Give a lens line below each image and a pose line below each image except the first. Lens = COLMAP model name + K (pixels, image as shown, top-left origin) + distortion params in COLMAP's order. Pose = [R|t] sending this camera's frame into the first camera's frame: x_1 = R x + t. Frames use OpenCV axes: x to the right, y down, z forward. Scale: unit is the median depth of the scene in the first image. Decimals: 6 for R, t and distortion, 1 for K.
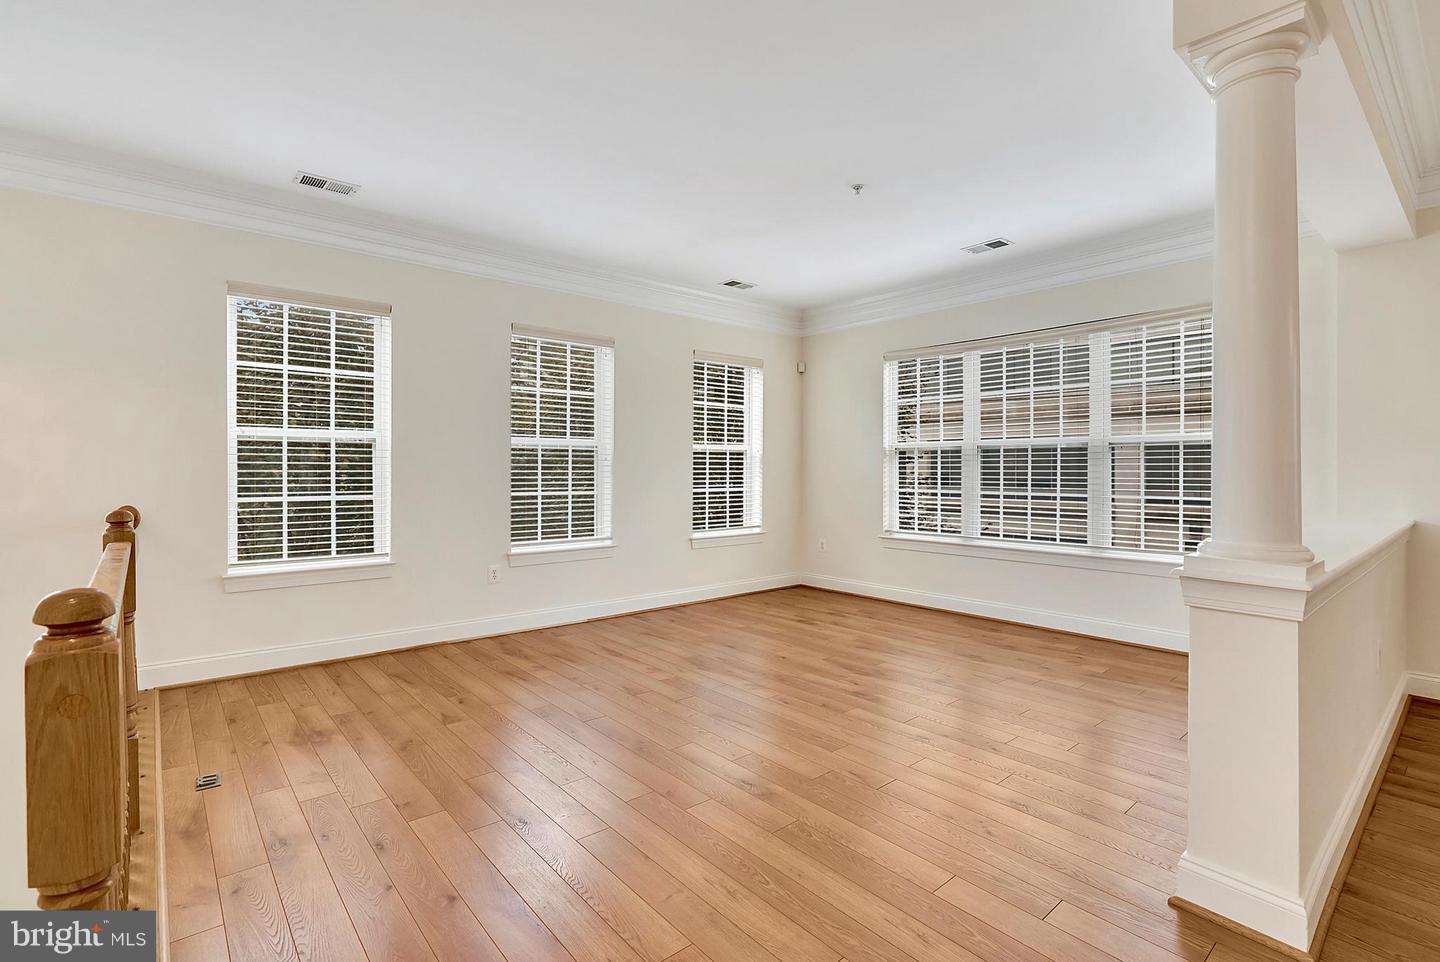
lens RADIAL K [[659.2, 0, 716.9], [0, 659.2, 470.8], [0, 0, 1]] dist [-0.006302, 0.003985]
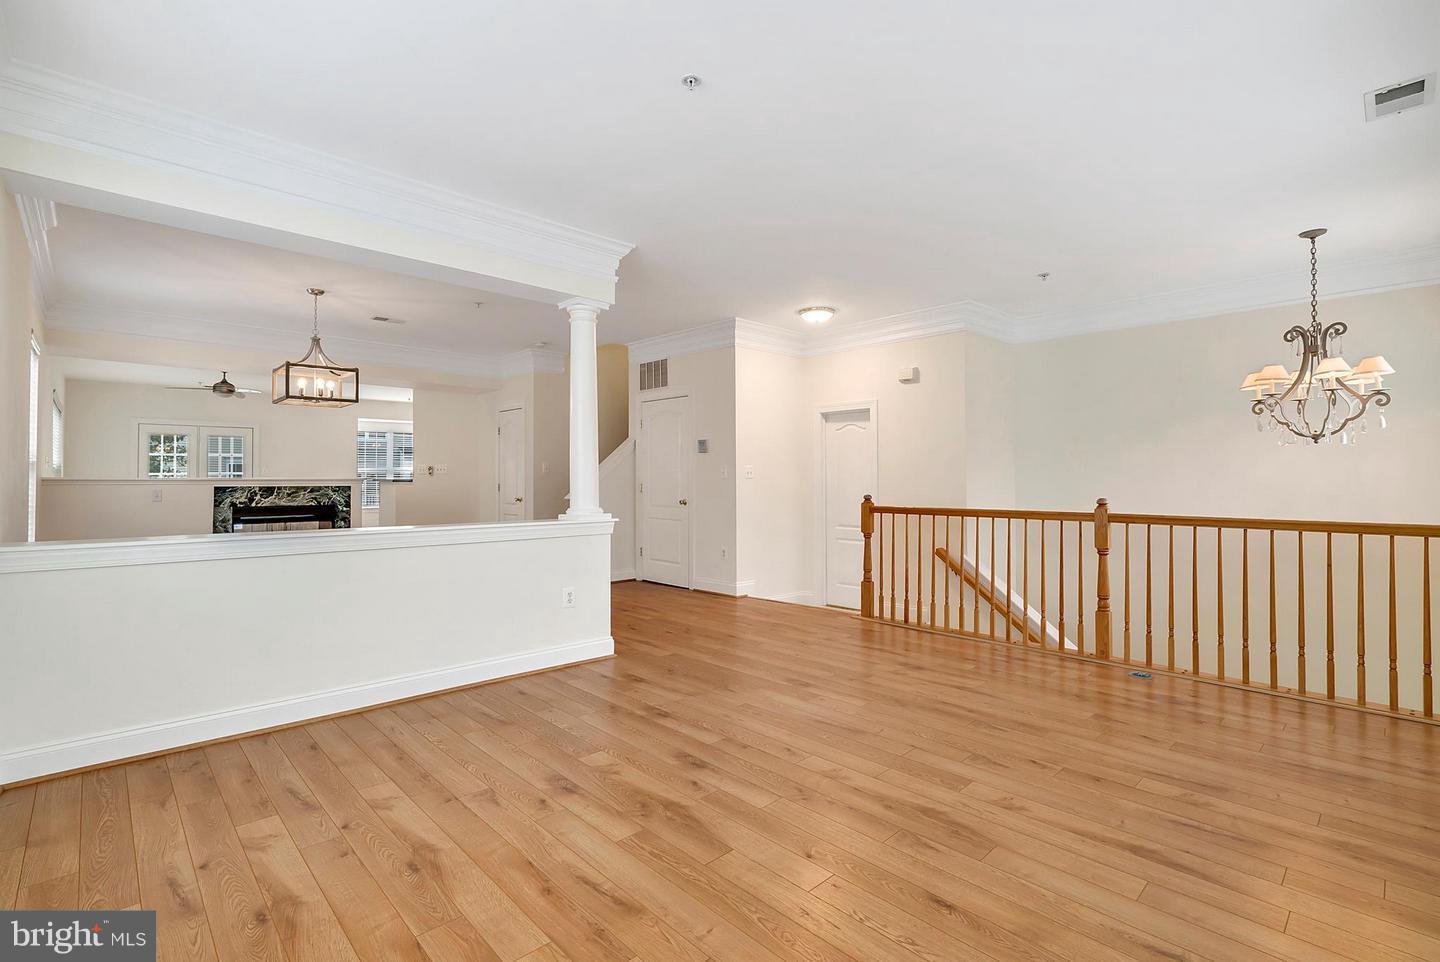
lens RADIAL K [[659.2, 0, 716.3], [0, 659.2, 466.7], [0, 0, 1]] dist [-0.006302, 0.003985]
pose [[-0.998548, 0.000320, -0.053874, 0.206451], [0.000969, 0.999927, -0.012024, -0.006112], [0.053866, -0.012059, -0.998475, 1.565700]]
